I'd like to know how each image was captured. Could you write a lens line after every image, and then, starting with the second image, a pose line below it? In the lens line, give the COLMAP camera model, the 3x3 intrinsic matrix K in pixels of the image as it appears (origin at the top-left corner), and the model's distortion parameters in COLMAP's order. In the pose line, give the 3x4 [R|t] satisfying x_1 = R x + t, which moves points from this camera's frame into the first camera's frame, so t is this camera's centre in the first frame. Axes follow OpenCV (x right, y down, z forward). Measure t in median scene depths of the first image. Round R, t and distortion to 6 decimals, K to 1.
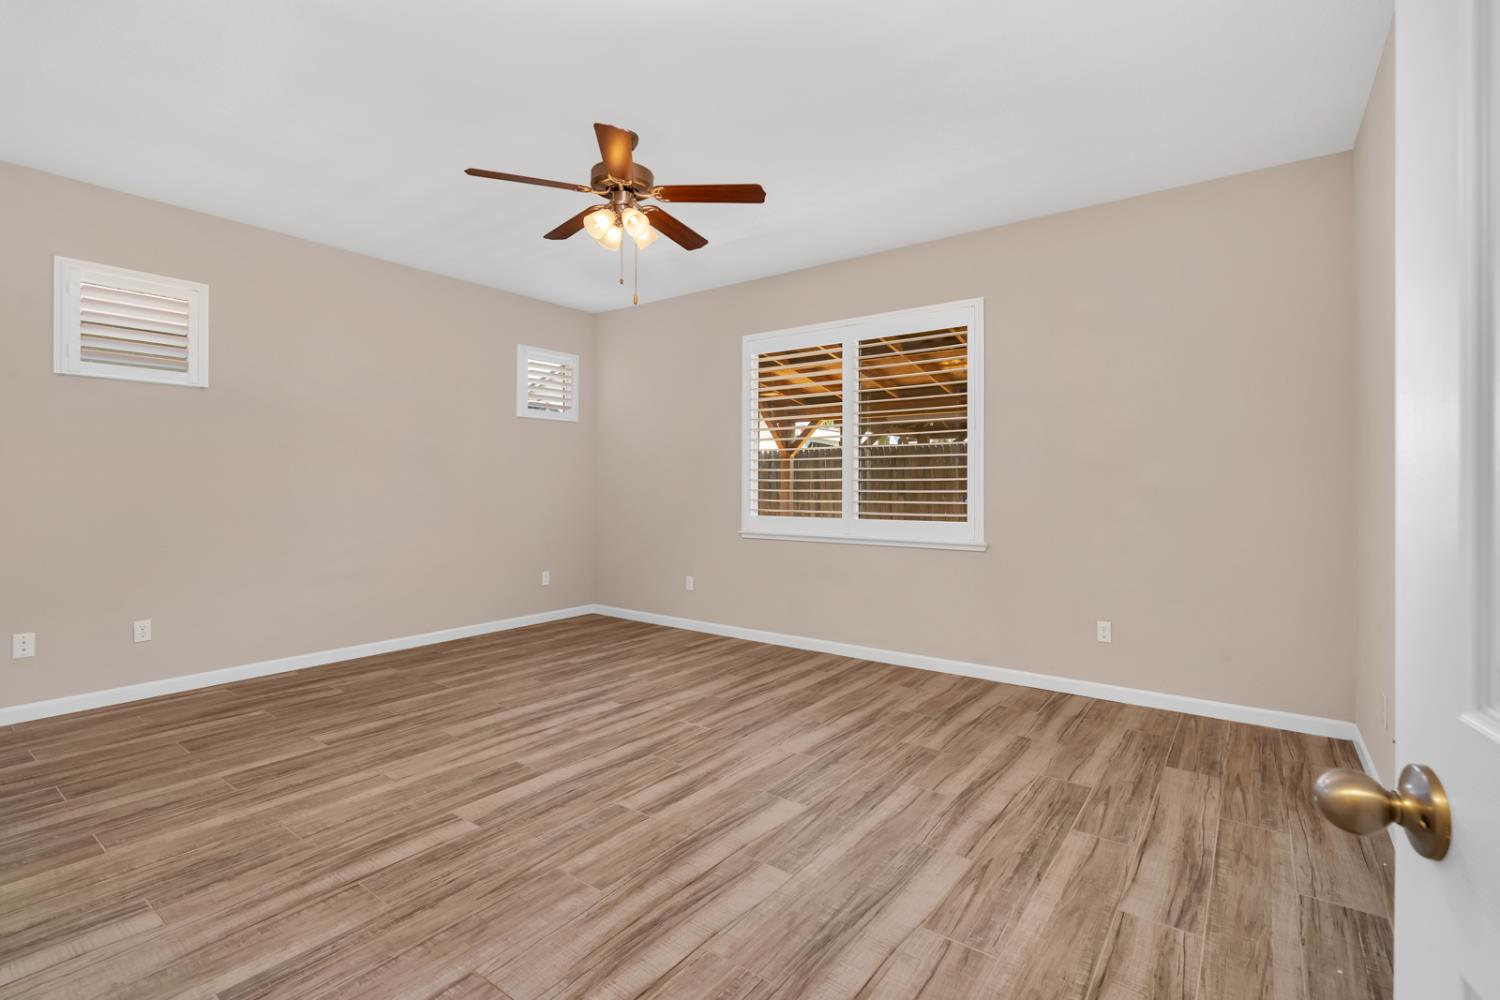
lens RADIAL K [[695.4, 0, 747.5], [0, 695.4, 490.7], [0, 0, 1]] dist [-0.003874, 0.000876]
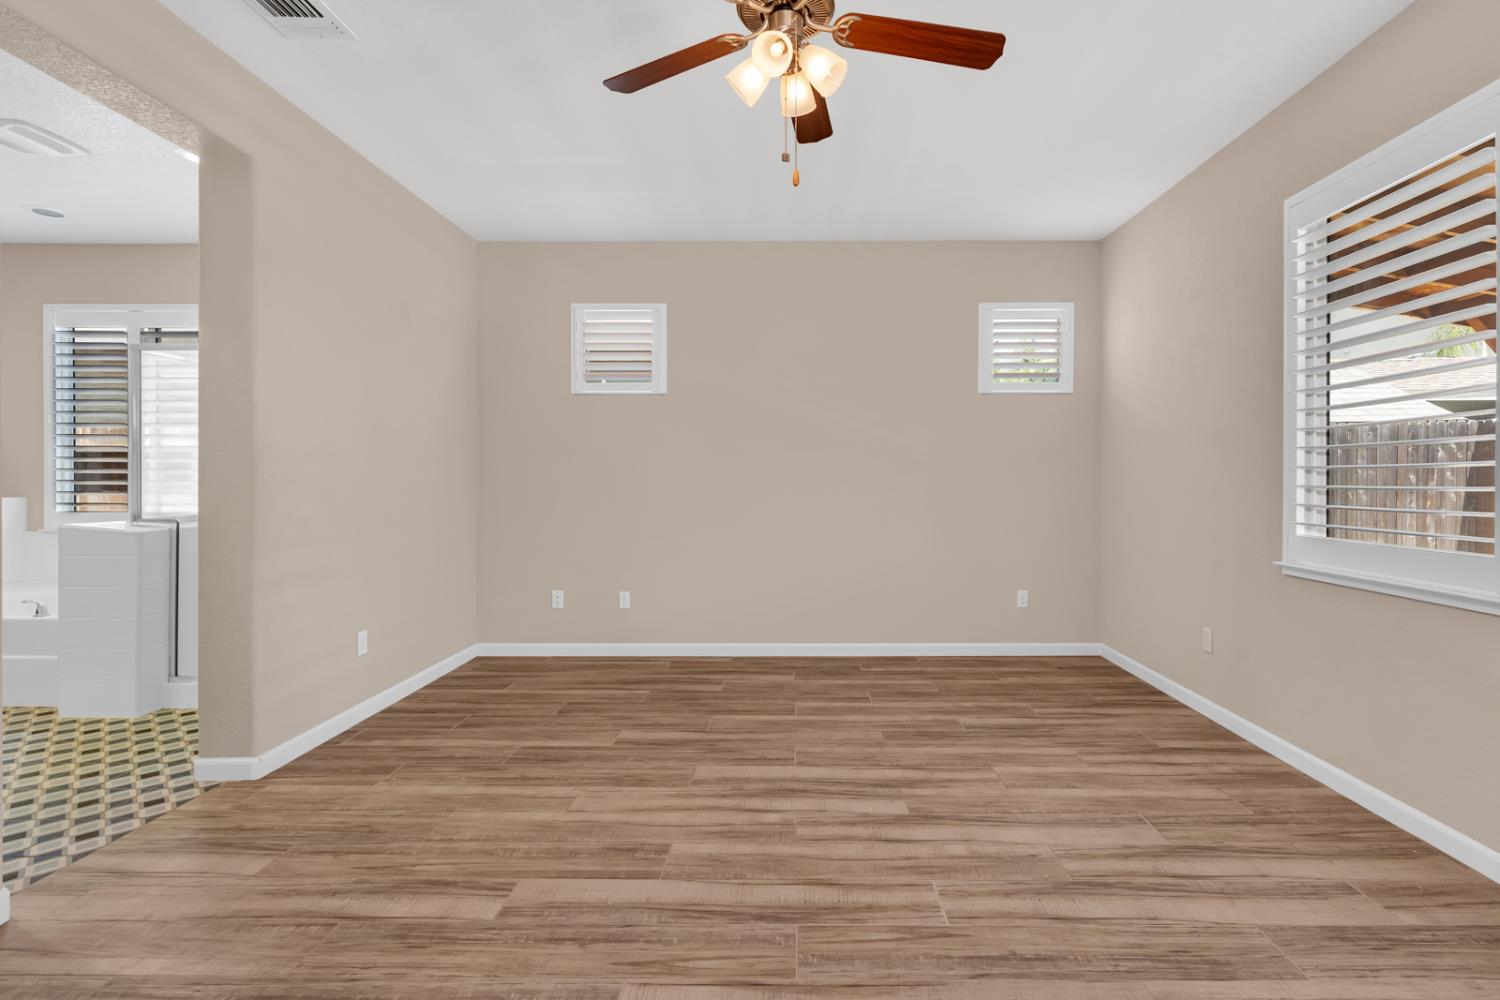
lens RADIAL K [[695.4, 0, 782.9], [0, 695.4, 485.5], [0, 0, 1]] dist [-0.003874, 0.000876]
pose [[0.593147, 0.002721, -0.805090, 0.289542], [-0.004622, 0.999989, -0.000026, 0.000726], [0.805081, 0.003737, 0.593153, 0.545423]]
